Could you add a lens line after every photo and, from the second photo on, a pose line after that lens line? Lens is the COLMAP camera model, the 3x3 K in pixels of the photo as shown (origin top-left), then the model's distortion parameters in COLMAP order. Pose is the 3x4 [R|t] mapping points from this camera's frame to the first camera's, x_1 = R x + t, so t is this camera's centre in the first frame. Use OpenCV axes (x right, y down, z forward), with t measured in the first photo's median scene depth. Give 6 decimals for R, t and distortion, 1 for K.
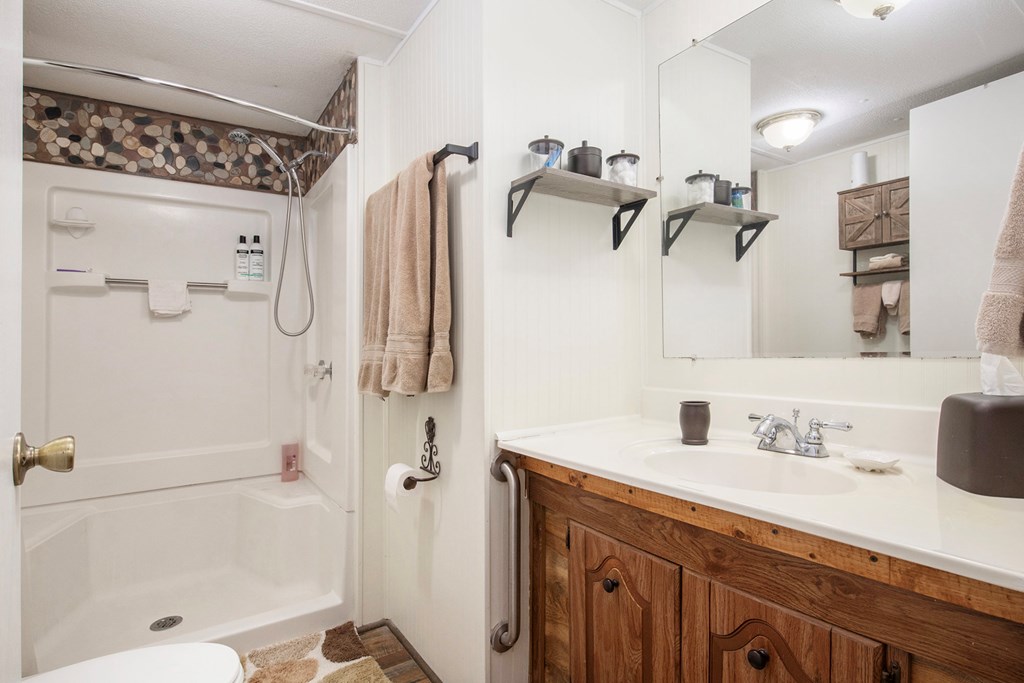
lens RADIAL K [[538.5, 0, 511.7], [0, 538.5, 326.9], [0, 0, 1]] dist [-0.040630, 0.025361]
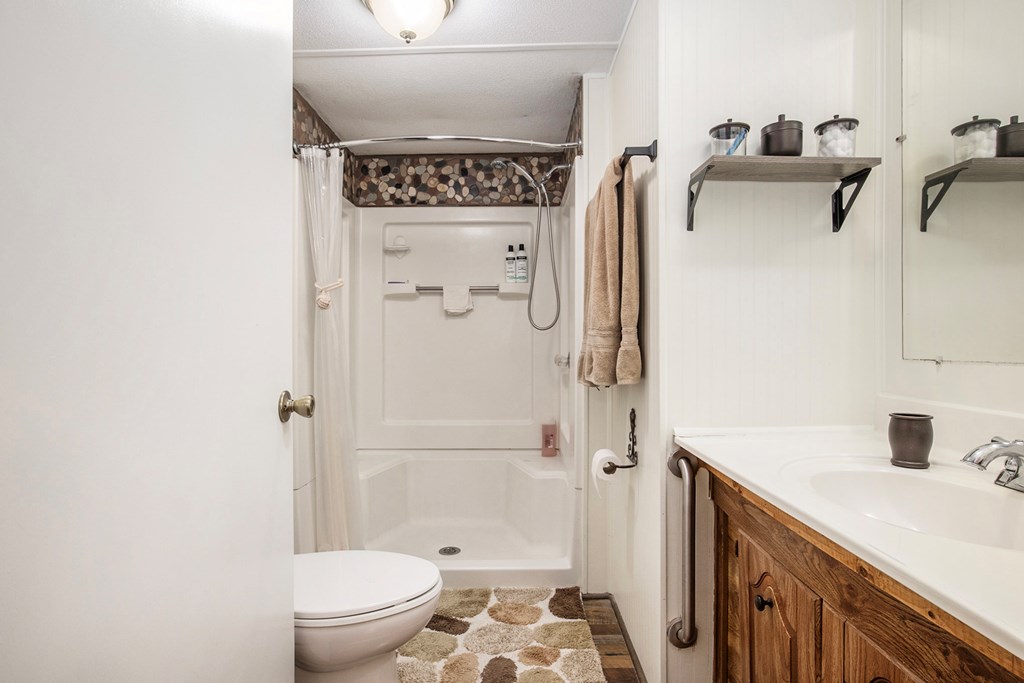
lens RADIAL K [[528.6, 0, 496.5], [0, 528.6, 325.7], [0, 0, 1]] dist [-0.044992, 0.013429]
pose [[0.829248, -0.001392, -0.558879, 0.201773], [0.007904, 0.999926, 0.009238, -0.004687], [0.558825, -0.012078, 0.829198, 0.005323]]
